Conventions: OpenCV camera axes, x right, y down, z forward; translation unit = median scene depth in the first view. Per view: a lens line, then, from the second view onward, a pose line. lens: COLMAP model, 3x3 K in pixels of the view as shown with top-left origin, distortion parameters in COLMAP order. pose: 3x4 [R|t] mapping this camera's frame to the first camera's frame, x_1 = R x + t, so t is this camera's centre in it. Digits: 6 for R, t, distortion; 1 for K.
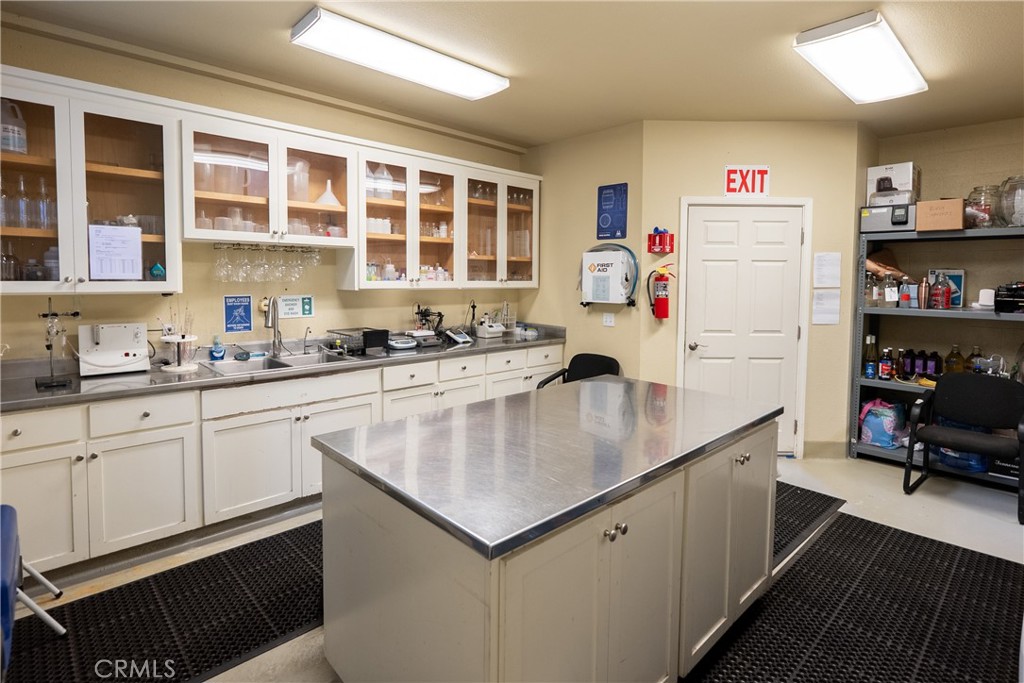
lens RADIAL K [[511.4, 0, 513.9], [0, 511.4, 301.9], [0, 0, 1]] dist [0.000113, 0.000306]
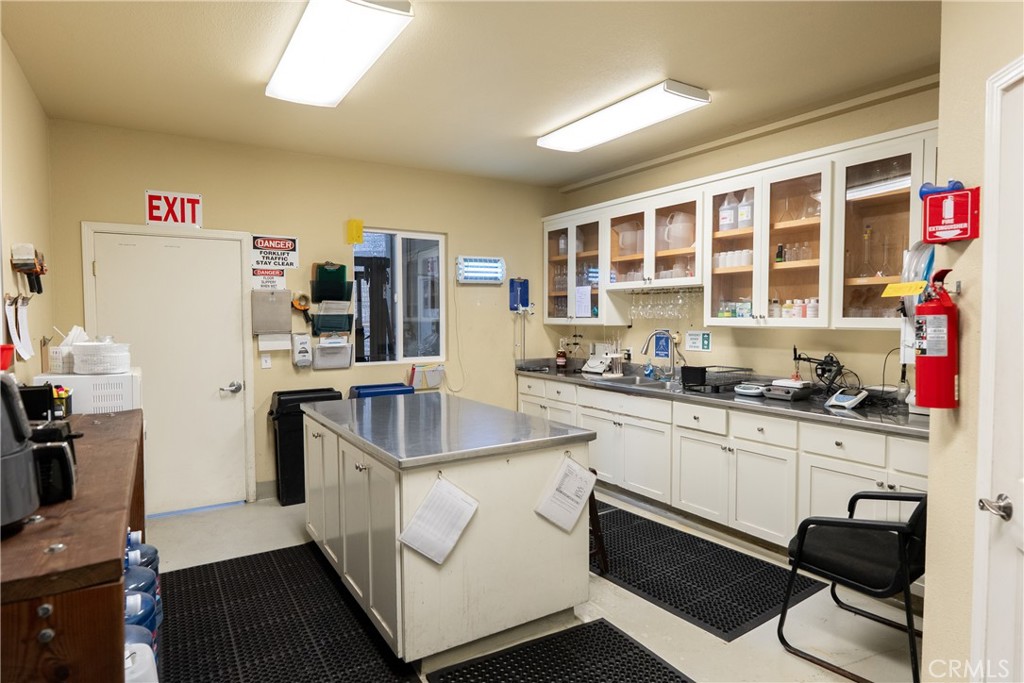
lens RADIAL K [[577.2, 0, 512.0], [0, 577.2, 341.5], [0, 0, 1]] dist [-0.003310, -0.000702]
pose [[-0.194226, 0.036924, -0.980262, 0.903688], [-0.044050, 0.997955, 0.046318, -0.030713], [0.979967, 0.052177, -0.192202, 0.861013]]
